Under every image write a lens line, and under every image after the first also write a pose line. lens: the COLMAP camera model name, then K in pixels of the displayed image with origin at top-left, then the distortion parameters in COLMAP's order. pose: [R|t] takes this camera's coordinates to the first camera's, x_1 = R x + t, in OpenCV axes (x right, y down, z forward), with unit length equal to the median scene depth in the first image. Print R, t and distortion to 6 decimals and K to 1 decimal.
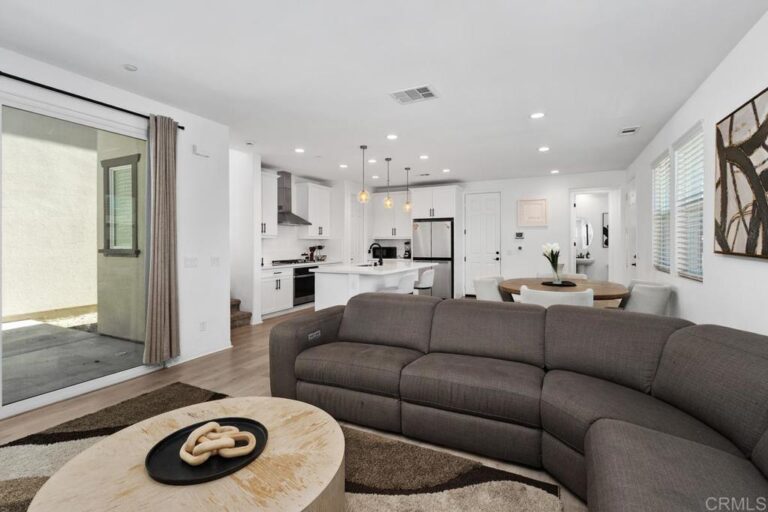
lens RADIAL K [[353.1, 0, 385.0], [0, 353.1, 247.8], [0, 0, 1]] dist [0.005845, 0.000490]
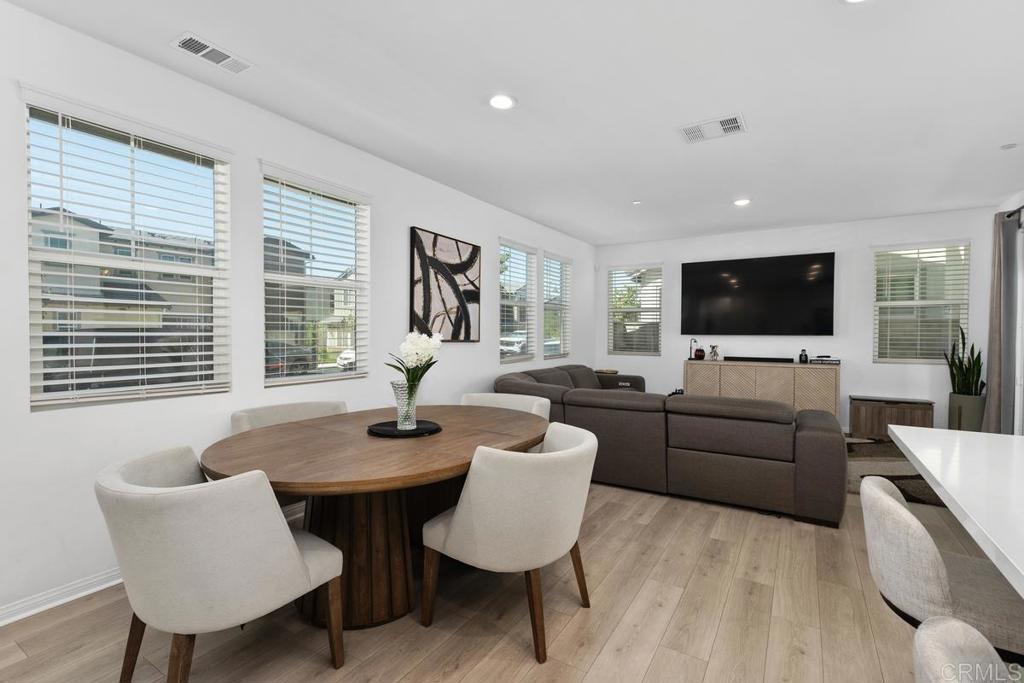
lens RADIAL K [[468.8, 0, 512.0], [0, 468.8, 341.5], [0, 0, 1]] dist [0.007359, 0.000150]
pose [[-0.994770, -0.001425, 0.102132, 0.548194], [0.001814, 0.999498, 0.031617, -0.036806], [-0.102126, 0.031637, -0.994268, 2.865144]]
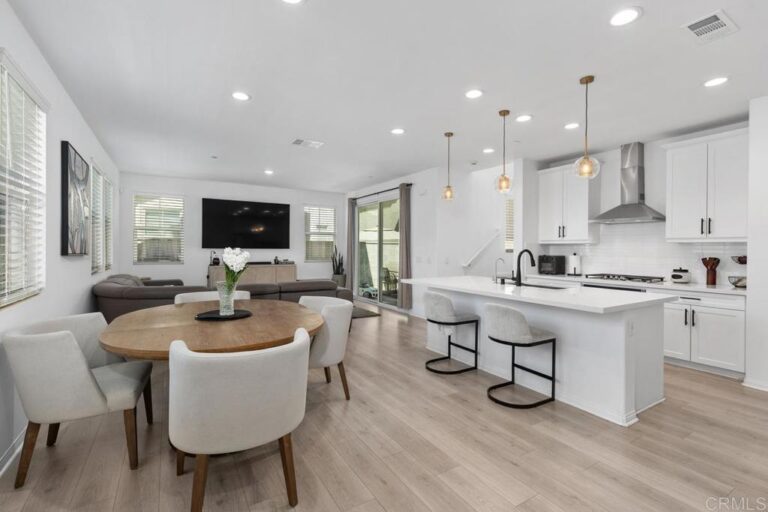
lens RADIAL K [[353.1, 0, 385.0], [0, 353.1, 247.8], [0, 0, 1]] dist [0.005845, 0.000490]
pose [[-0.539830, -0.001513, -0.841773, 1.561964], [-0.016174, 0.999832, 0.008575, -0.041382], [0.841619, 0.018244, -0.539764, 2.898931]]
